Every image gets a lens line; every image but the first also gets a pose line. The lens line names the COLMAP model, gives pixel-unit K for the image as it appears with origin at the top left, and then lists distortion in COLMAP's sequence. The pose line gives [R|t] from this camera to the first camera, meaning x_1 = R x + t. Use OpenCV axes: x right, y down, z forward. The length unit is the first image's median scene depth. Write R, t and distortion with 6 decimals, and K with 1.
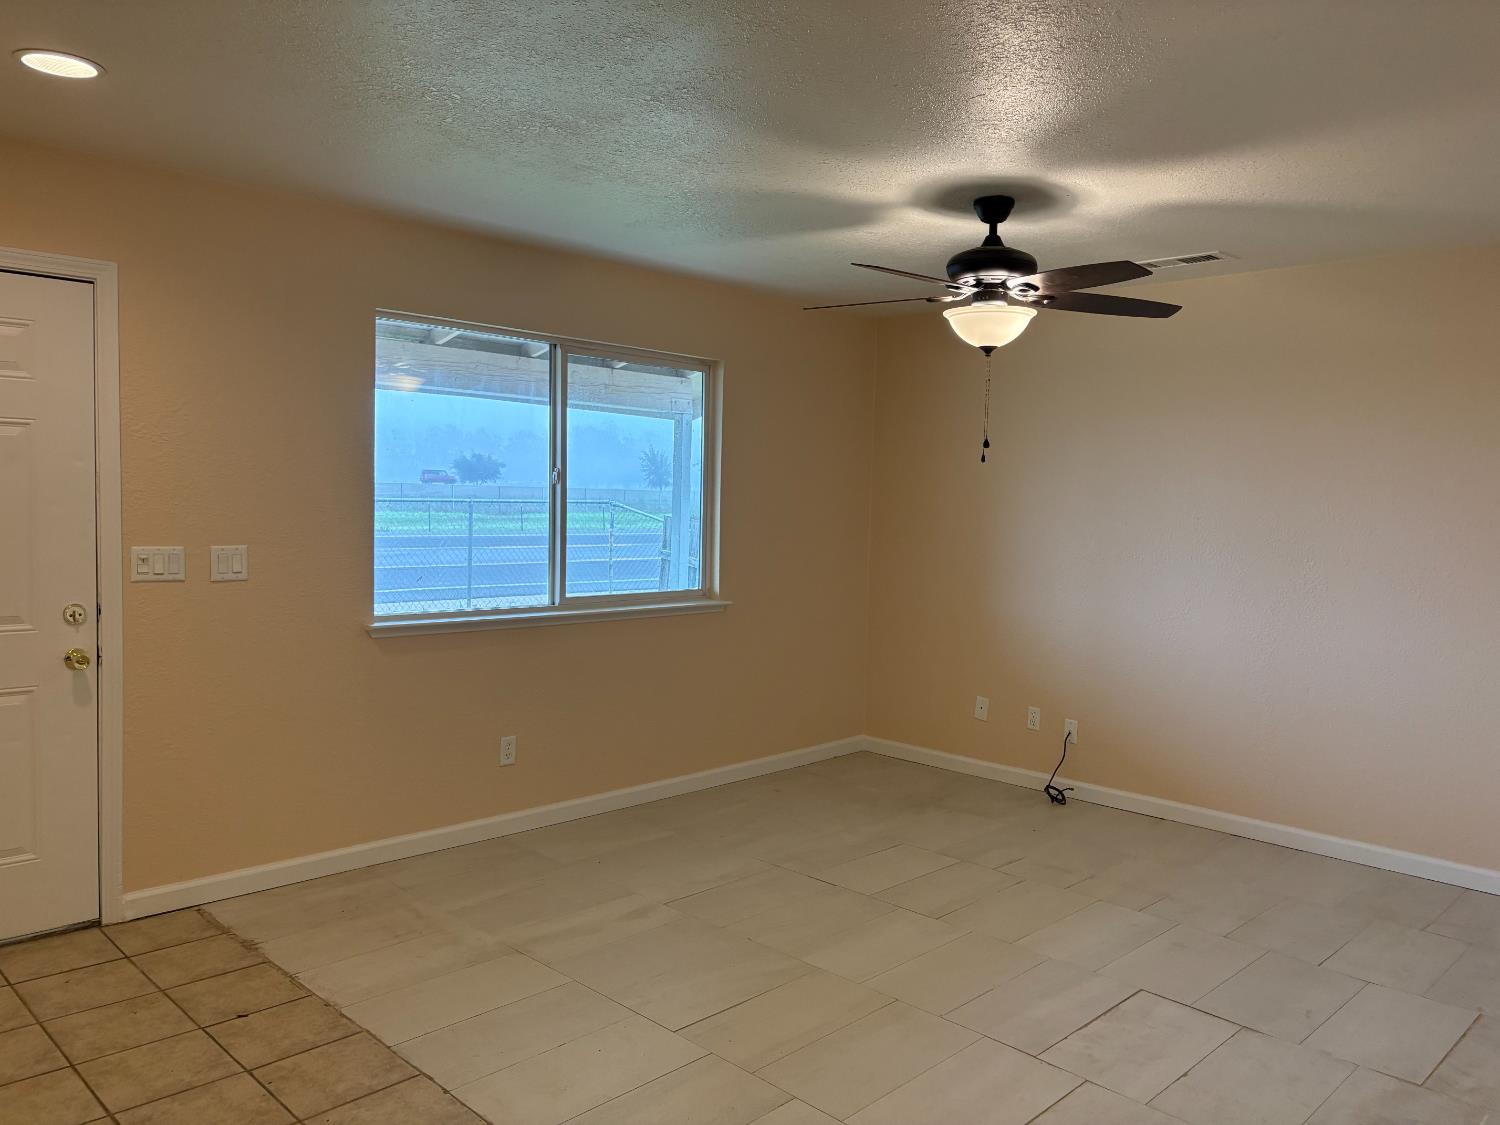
lens RADIAL K [[1131.8, 0, 755.8], [0, 1131.8, 558.9], [0, 0, 1]] dist [0.057418, -0.052892]
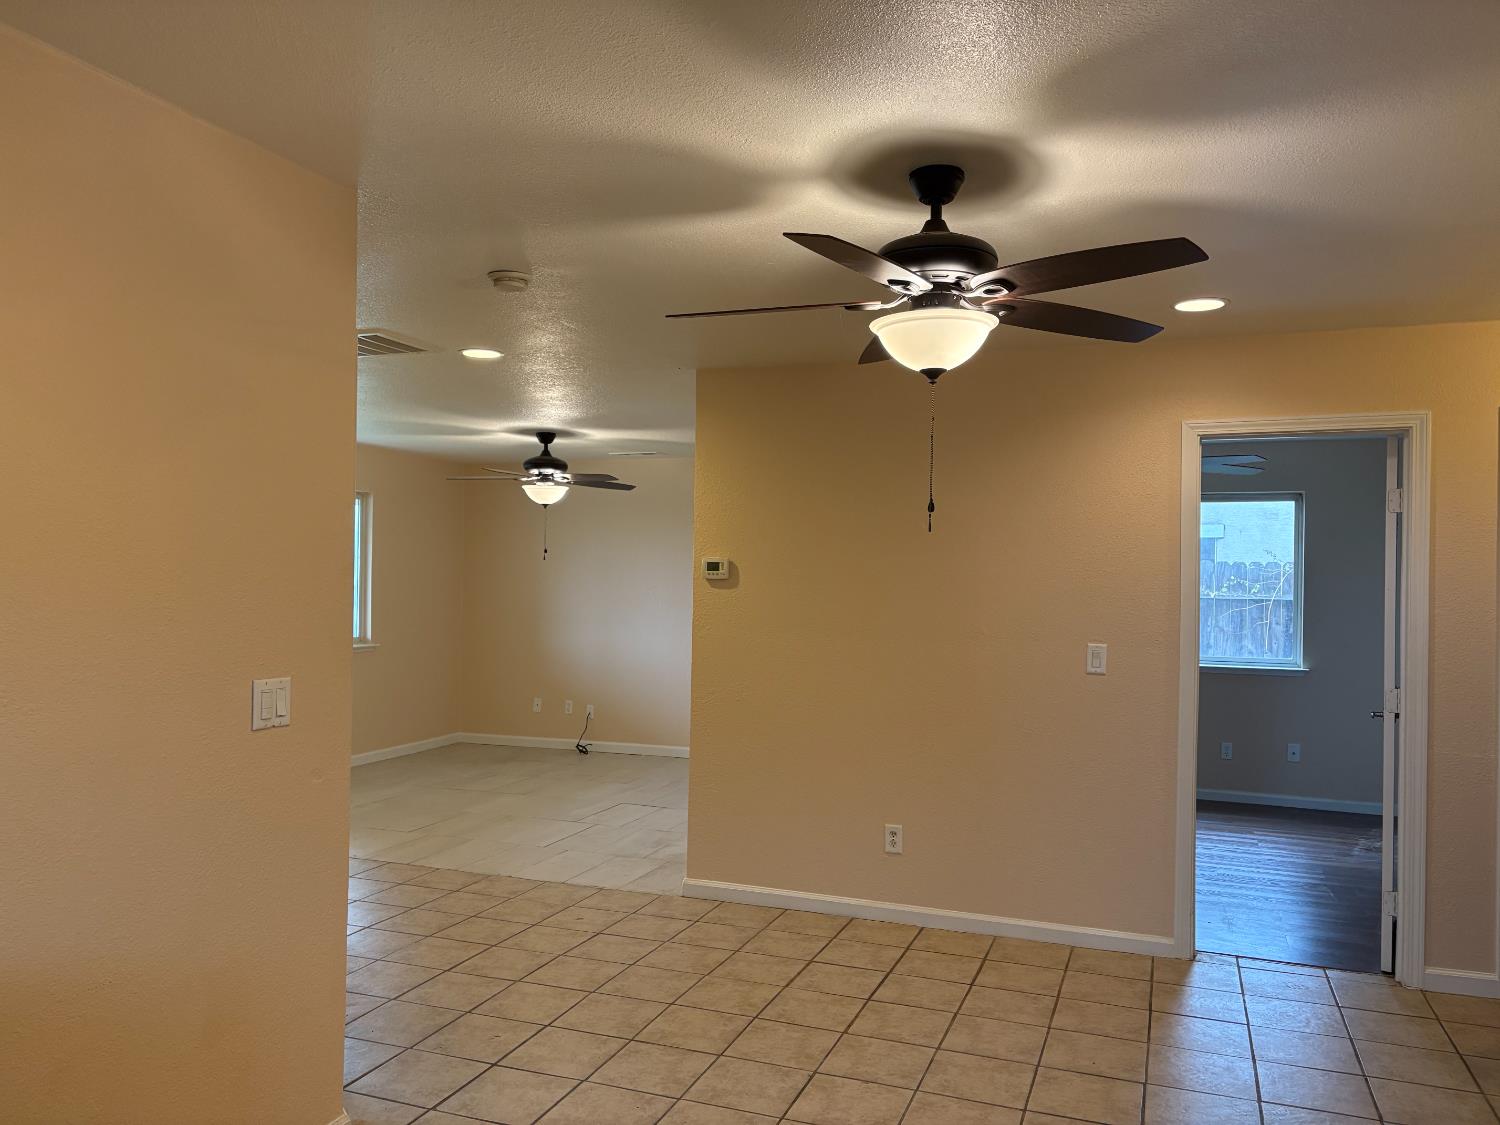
lens RADIAL K [[1131.8, 0, 747.7], [0, 1131.8, 566.9], [0, 0, 1]] dist [0.057418, -0.052892]
pose [[0.918362, -0.005509, 0.395702, -0.257257], [0.028457, 0.998234, -0.052147, 0.039552], [-0.394716, 0.059150, 0.916897, -0.962186]]
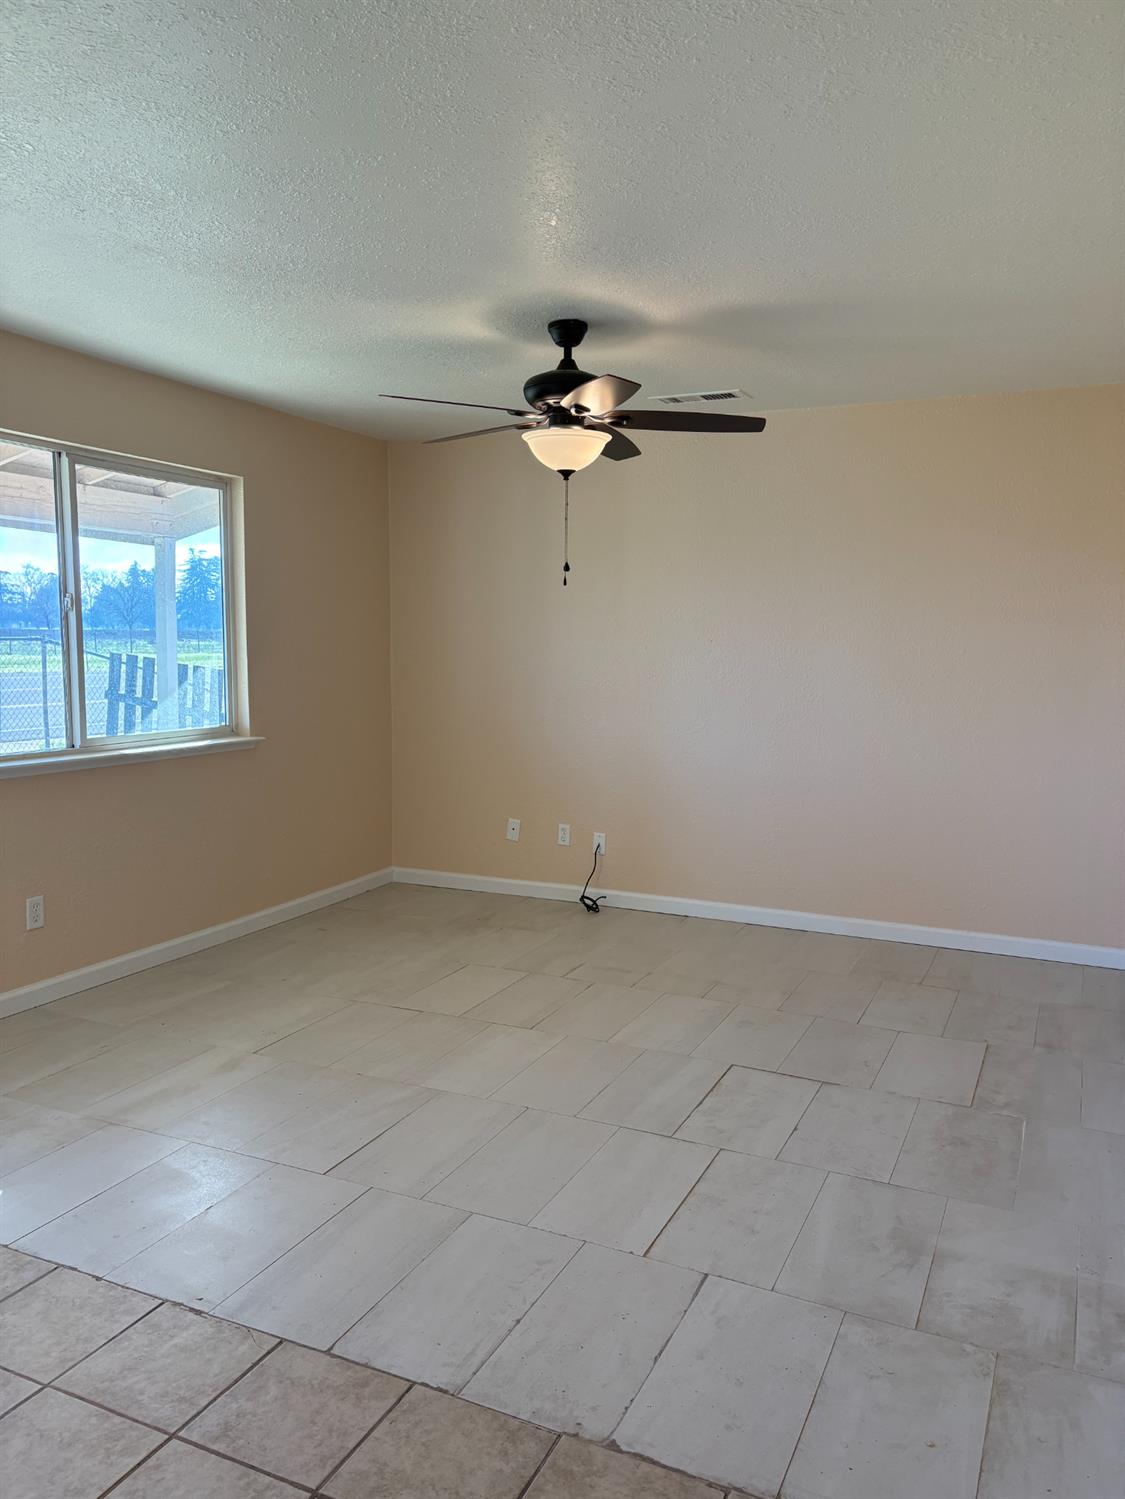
lens RADIAL K [[1131.0, 0, 562.4], [0, 1131.0, 752.7], [0, 0, 1]] dist [0.057418, -0.052892]
pose [[0.942862, -0.049698, 0.329457, -0.141878], [0.032790, 0.997854, 0.056684, 0.007755], [-0.331567, -0.042642, 0.942468, 0.029554]]
